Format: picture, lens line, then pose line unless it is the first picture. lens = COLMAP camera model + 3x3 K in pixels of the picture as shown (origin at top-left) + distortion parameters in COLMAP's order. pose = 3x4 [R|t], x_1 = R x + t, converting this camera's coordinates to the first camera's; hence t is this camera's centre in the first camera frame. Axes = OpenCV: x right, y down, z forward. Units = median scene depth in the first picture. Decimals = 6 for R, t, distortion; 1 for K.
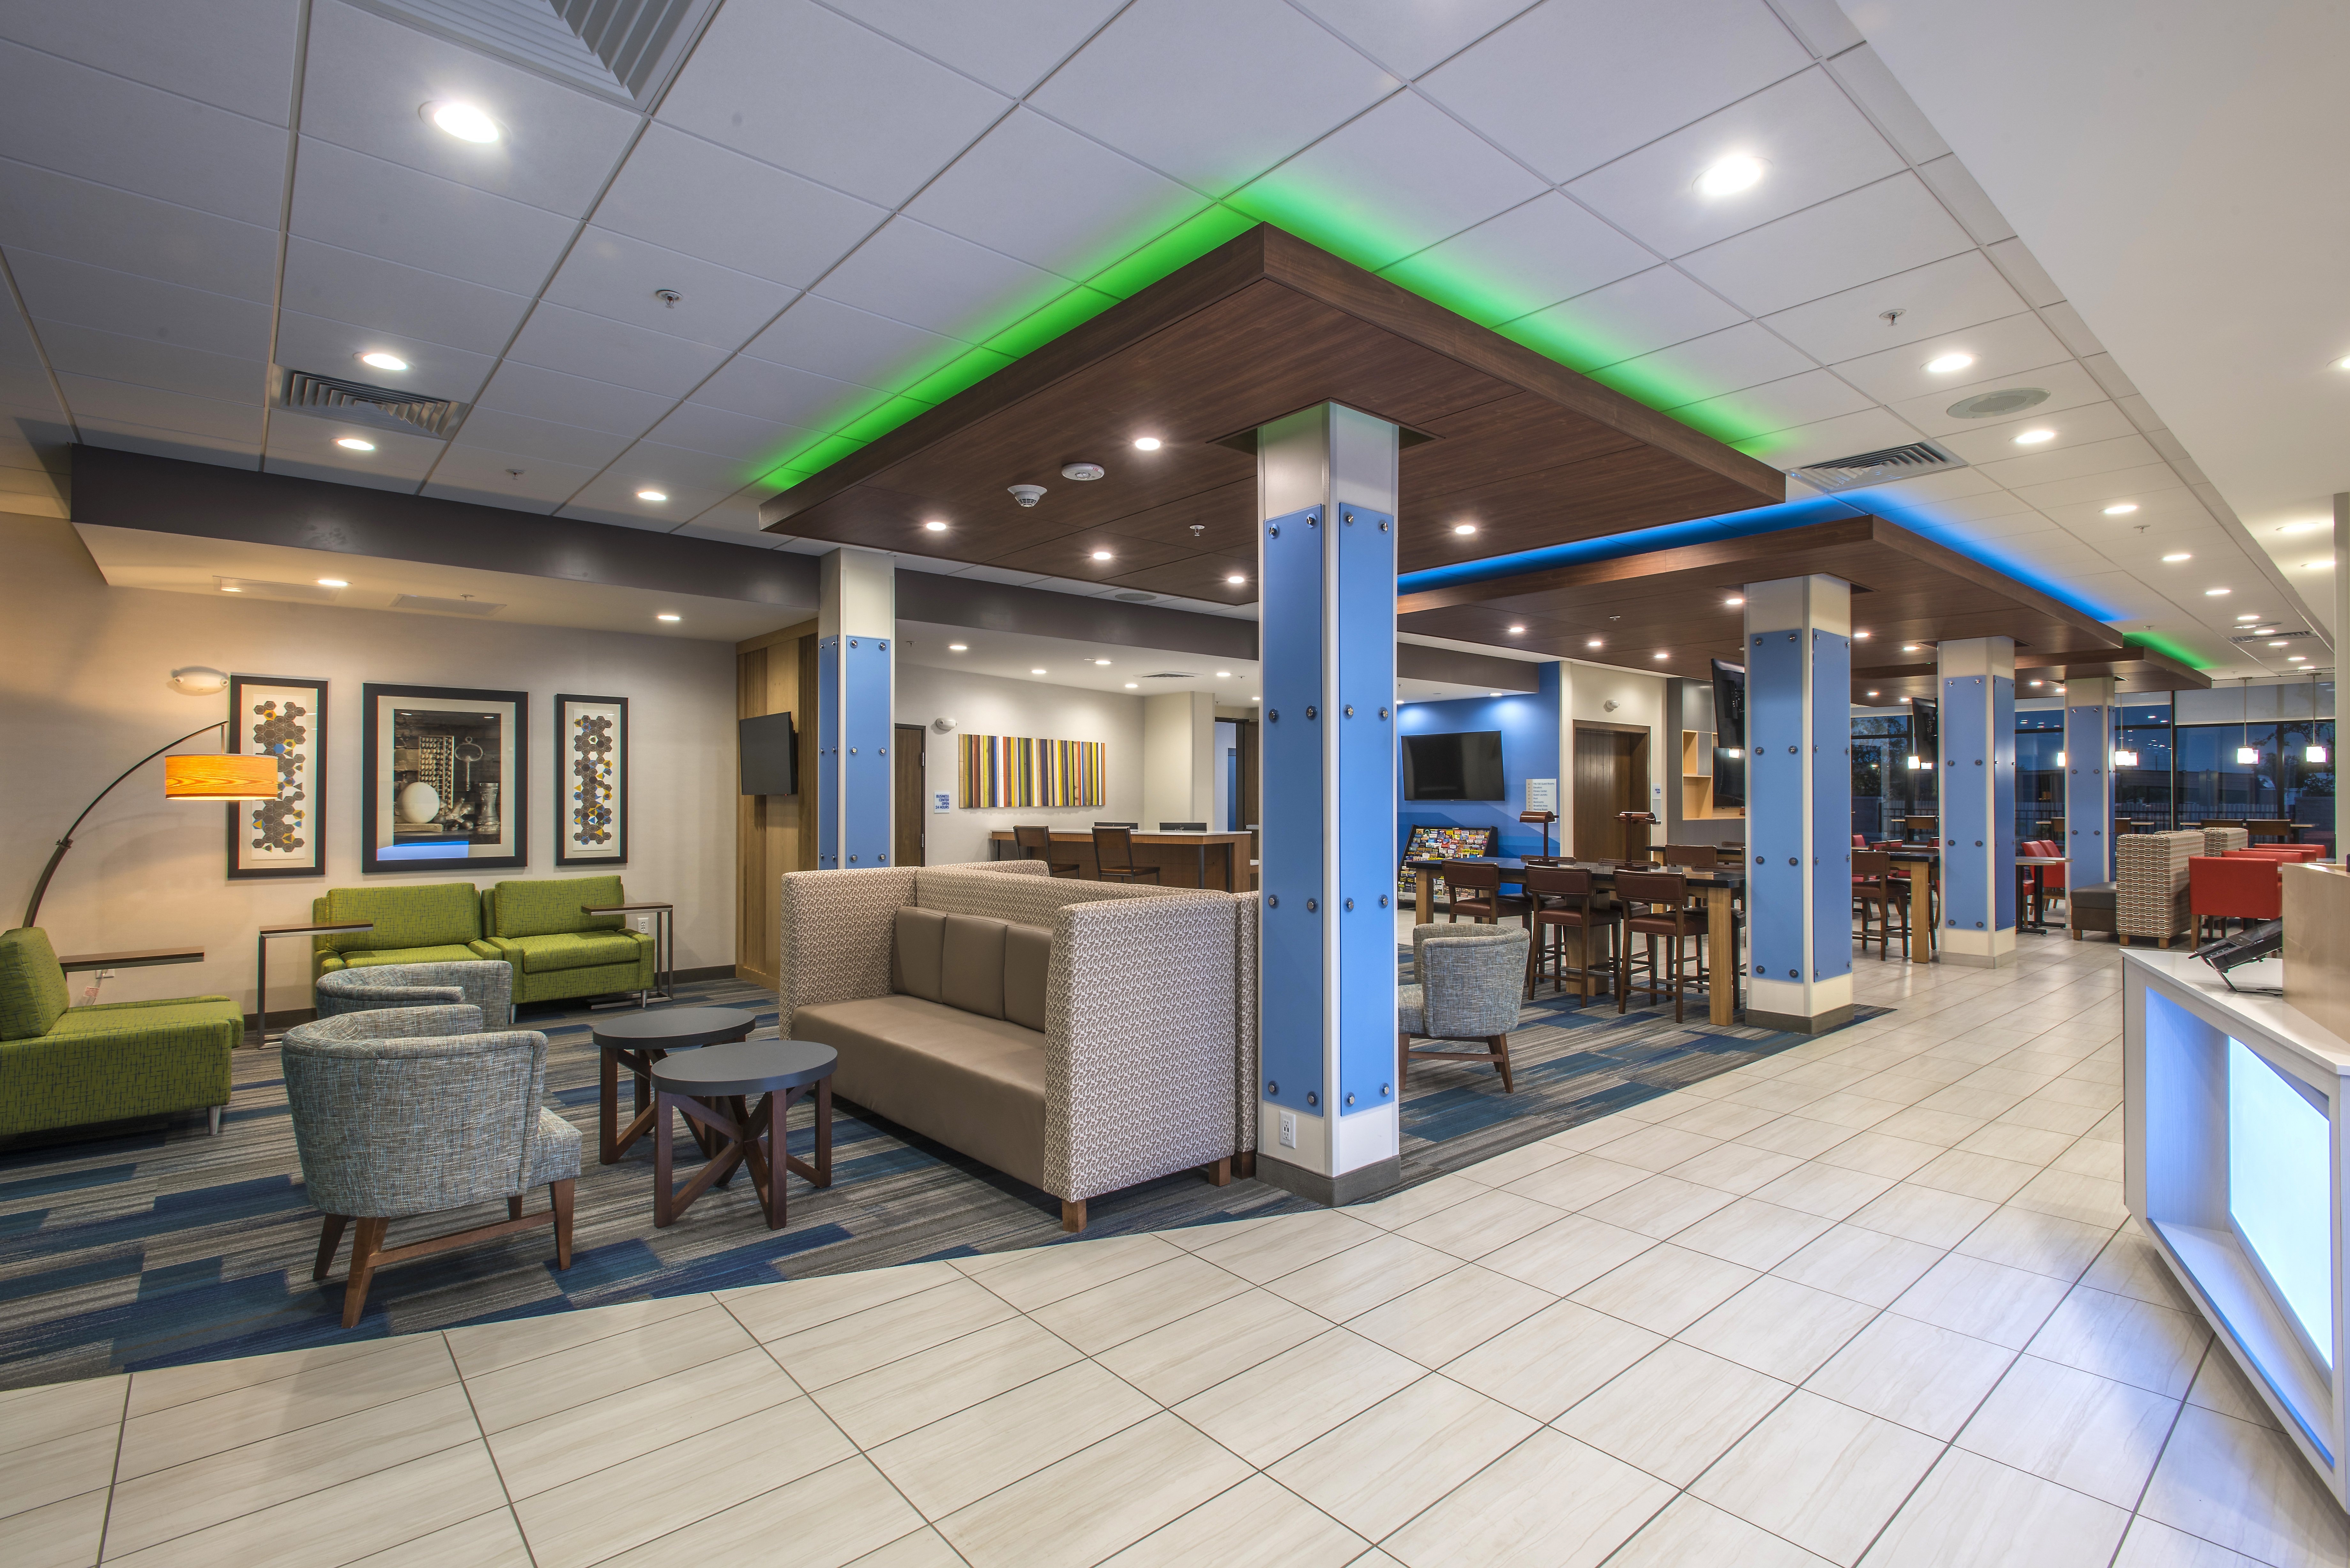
lens RADIAL K [[1099.2, 0, 1175.0], [0, 1099.2, 784.0], [0, 0, 1]] dist [0.019305, -0.009799]
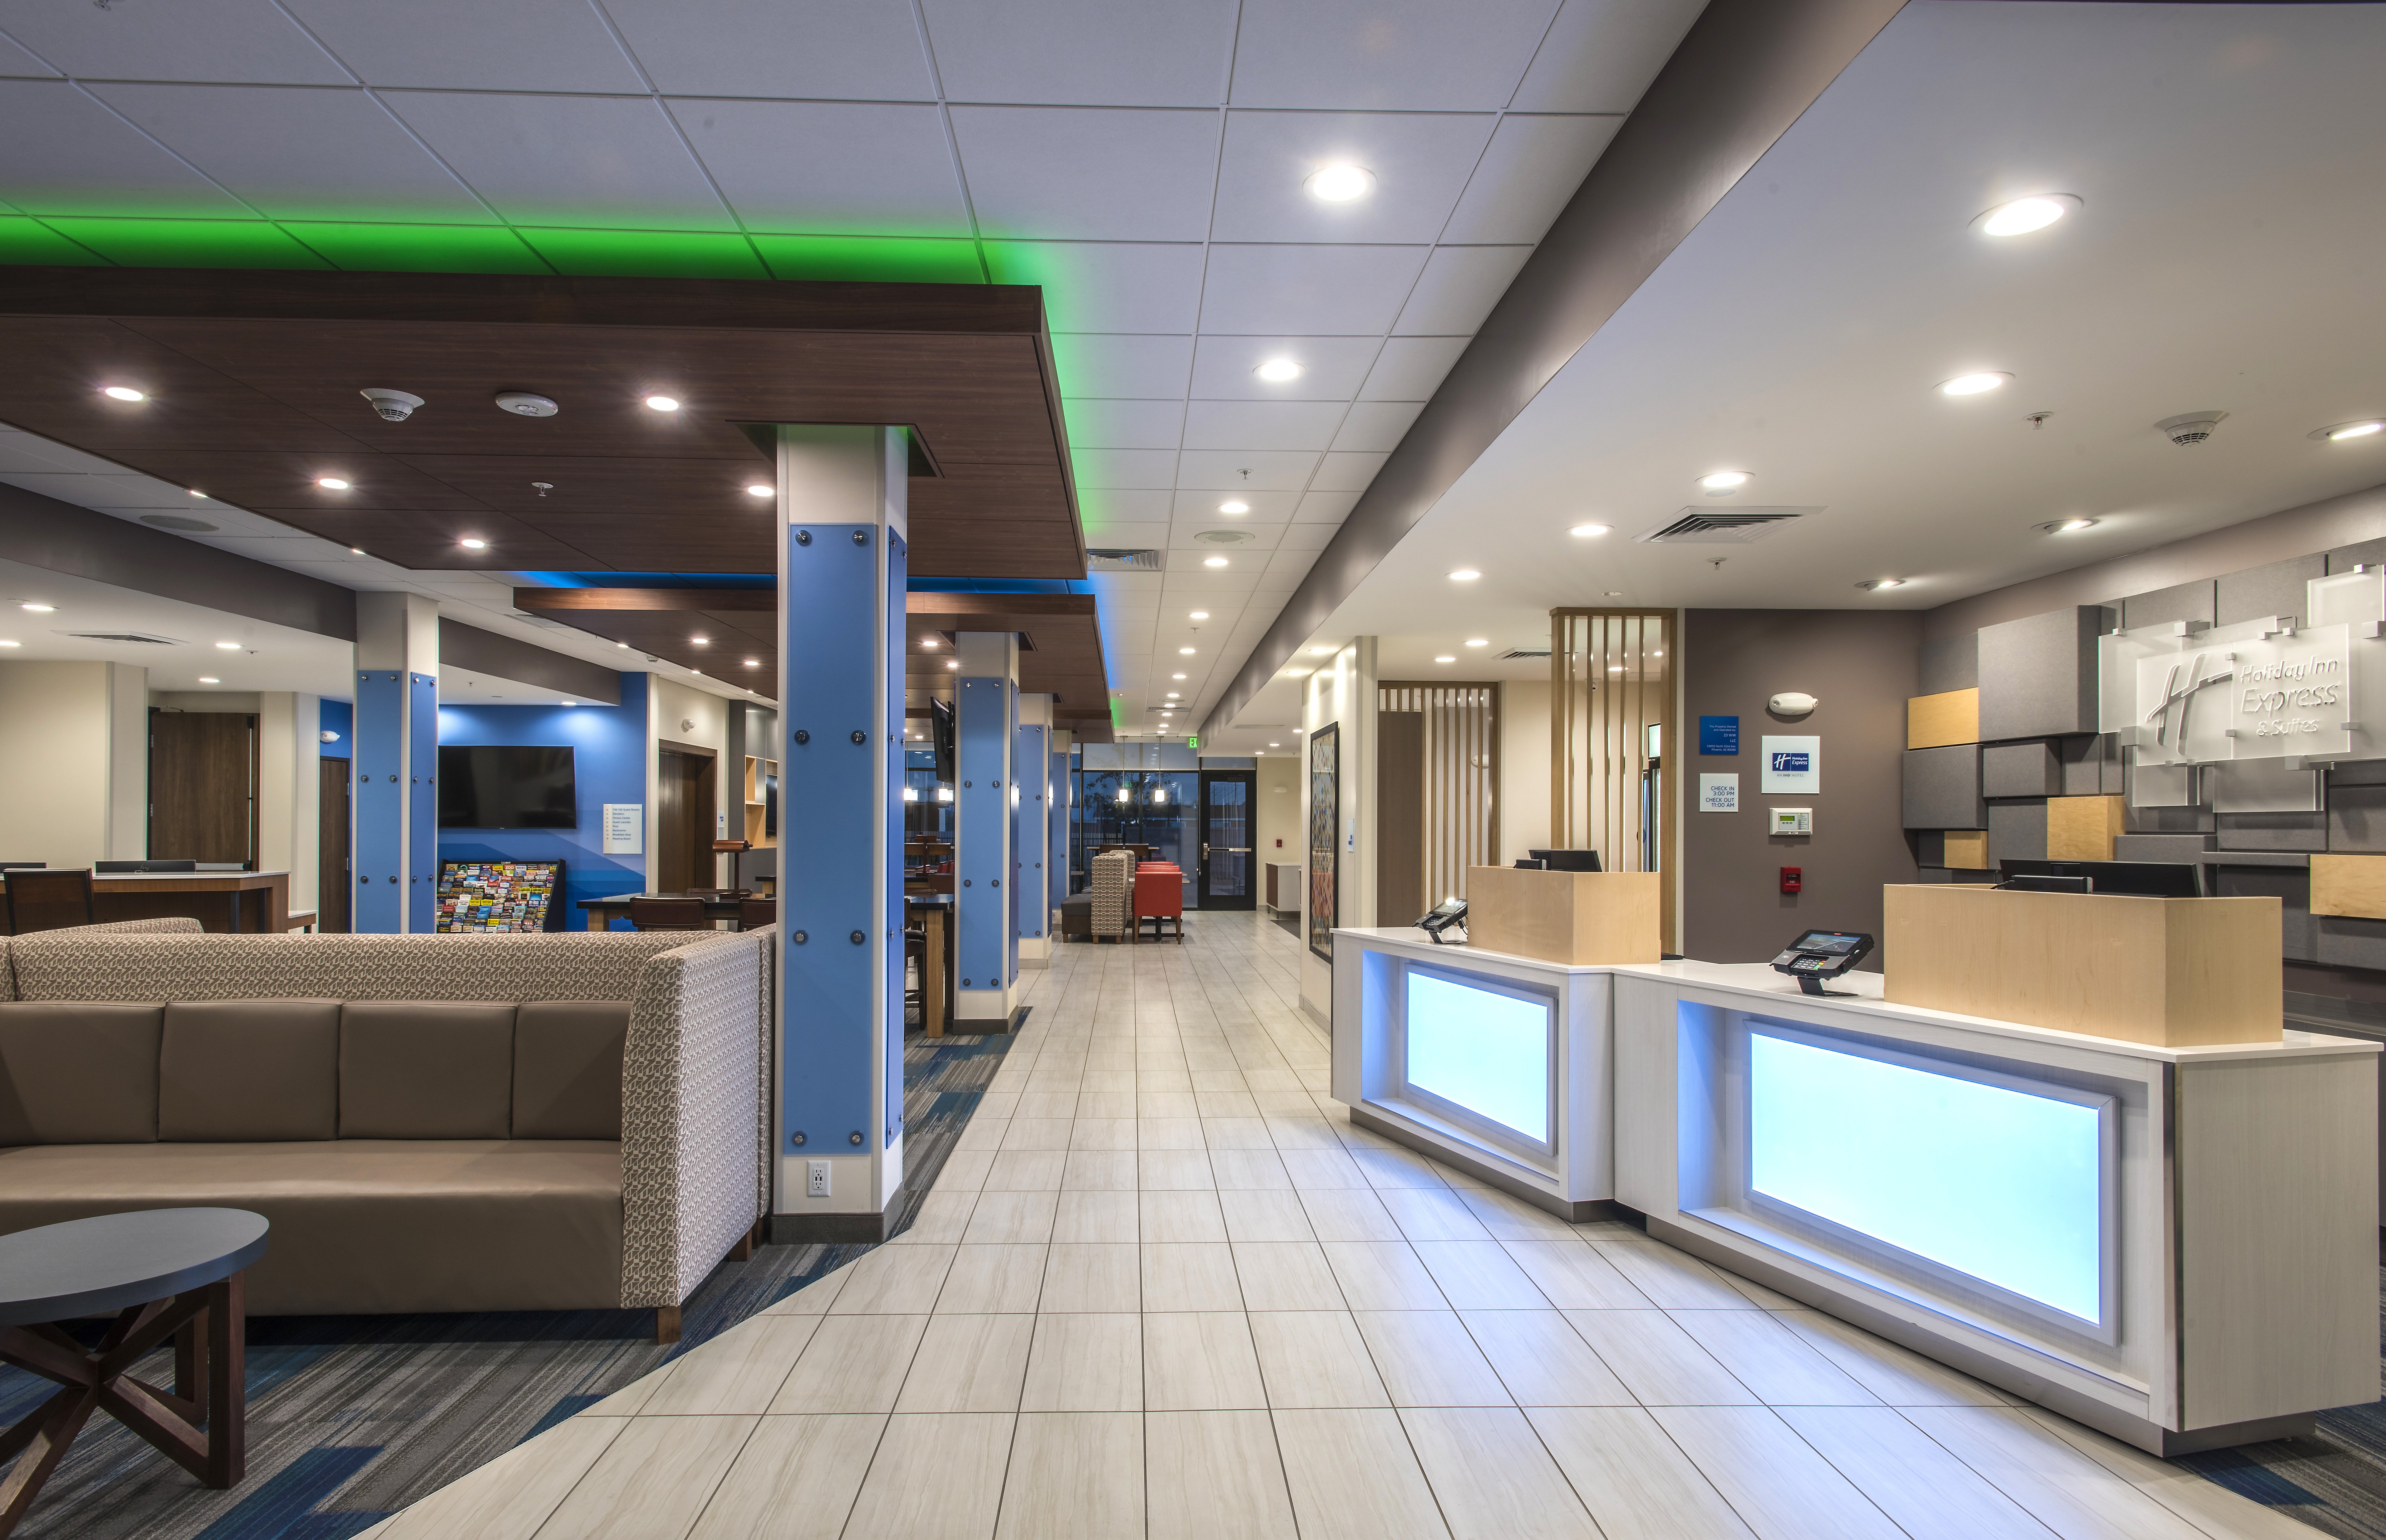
lens RADIAL K [[1247.6, 0, 1187.6], [0, 1247.6, 810.4], [0, 0, 1]] dist [0.004074, -0.001079]
pose [[0.619684, 0.013341, 0.784738, -0.534683], [-0.013562, 0.999888, -0.006289, 0.002708], [-0.784734, -0.006746, 0.619796, 0.095237]]
